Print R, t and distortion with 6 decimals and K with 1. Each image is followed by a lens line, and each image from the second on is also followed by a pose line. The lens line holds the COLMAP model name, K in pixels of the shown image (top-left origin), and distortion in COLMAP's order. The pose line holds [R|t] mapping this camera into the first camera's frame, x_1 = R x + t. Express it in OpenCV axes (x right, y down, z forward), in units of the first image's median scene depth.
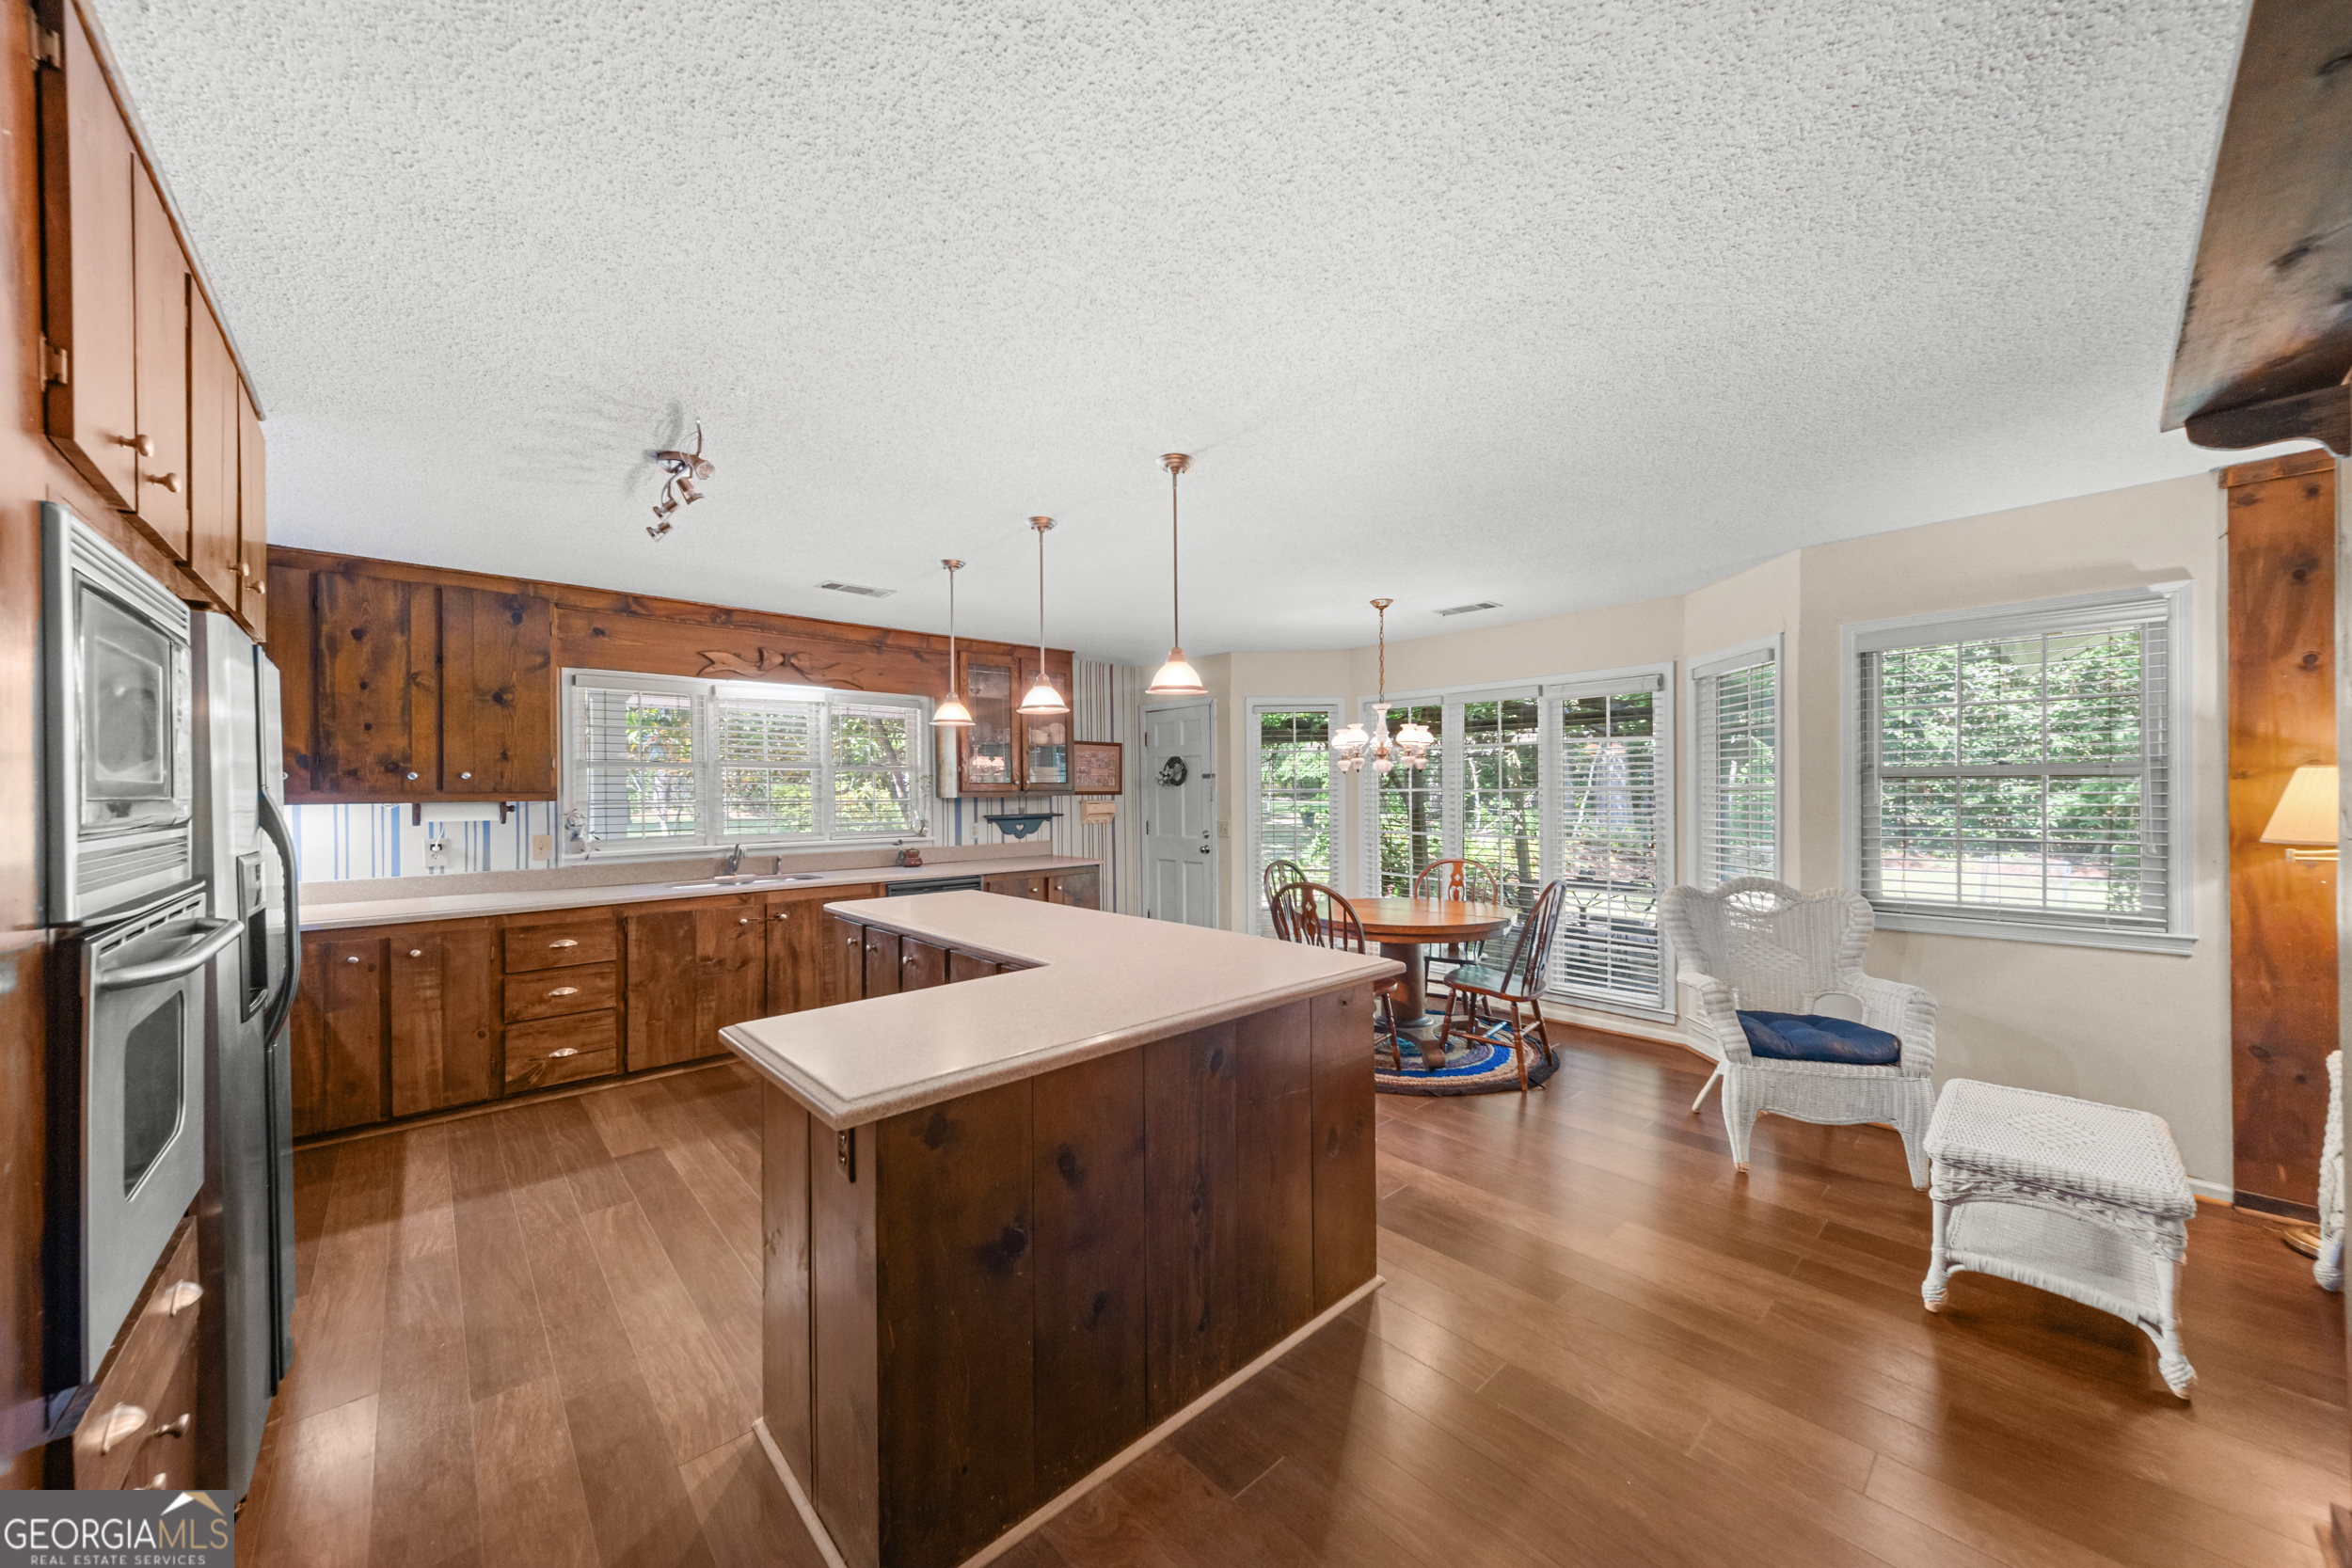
lens RADIAL K [[819.8, 0, 1164.0], [0, 819.8, 788.2], [0, 0, 1]] dist [0.018931, -0.007262]
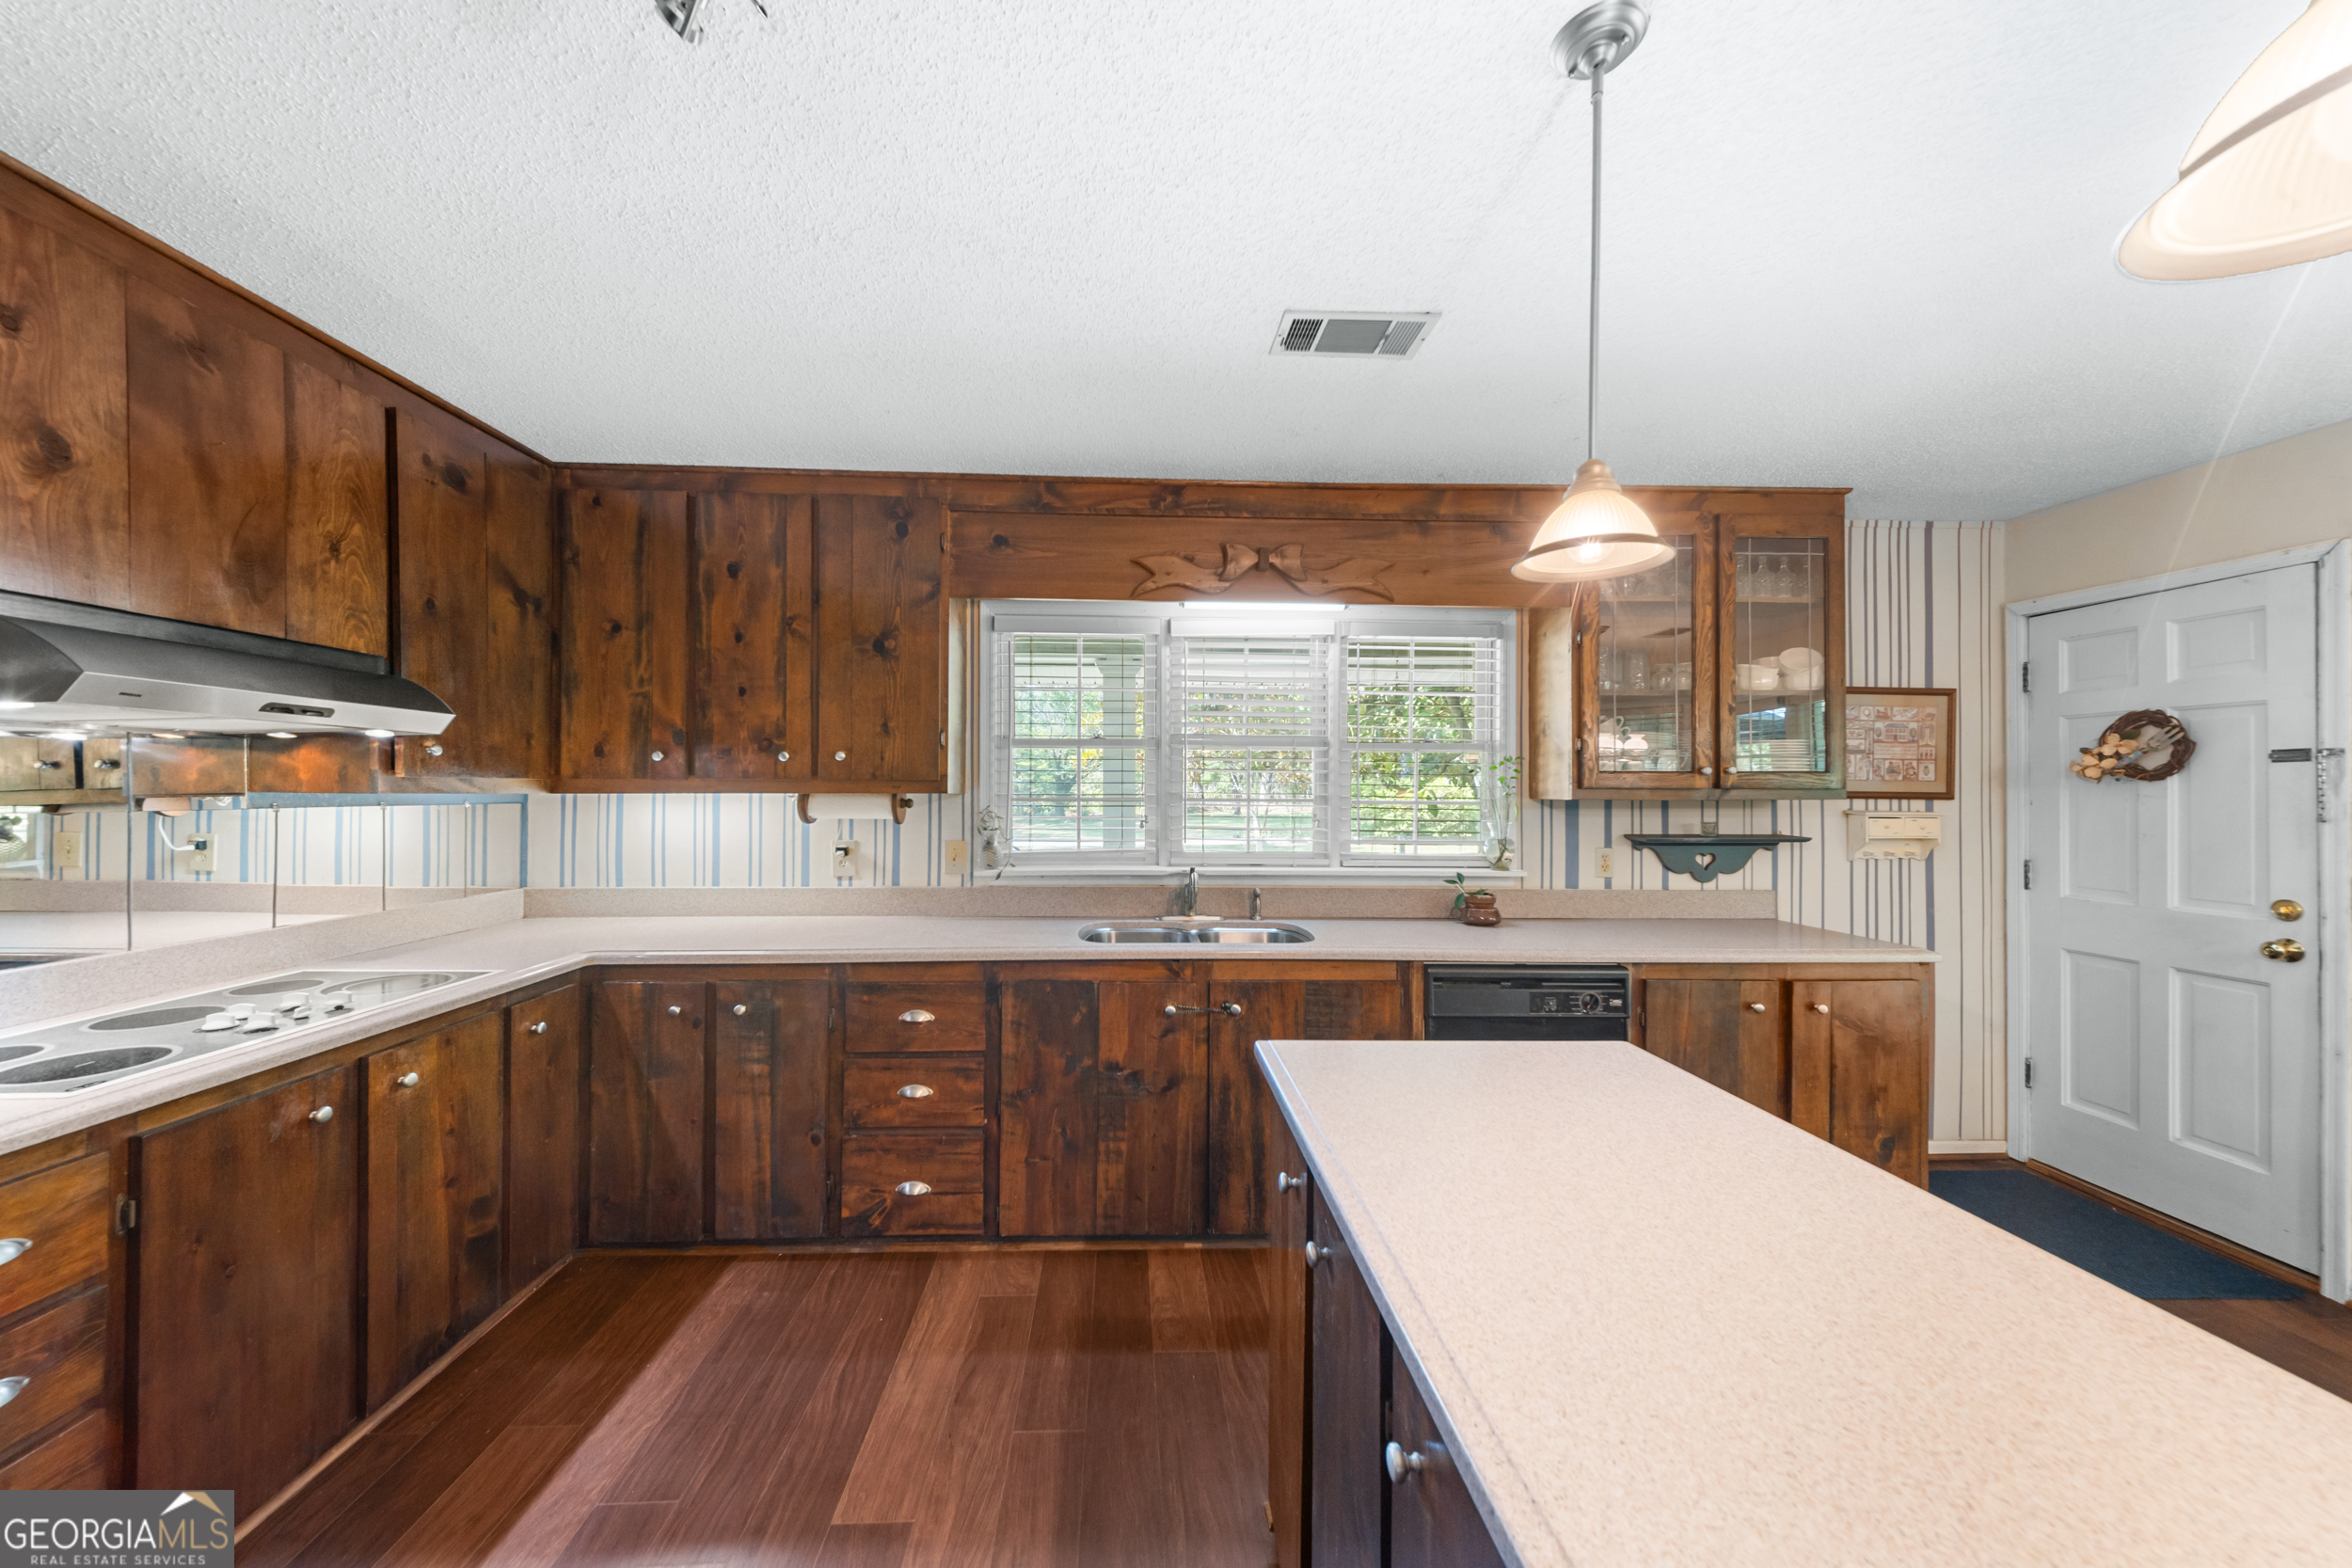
lens RADIAL K [[819.8, 0, 1164.0], [0, 819.8, 788.2], [0, 0, 1]] dist [0.018931, -0.007262]
pose [[0.772605, 0.010722, -0.634796, -0.166735], [-0.010194, 0.999938, 0.004482, 0.006165], [0.634805, 0.003008, 0.772666, 0.597921]]
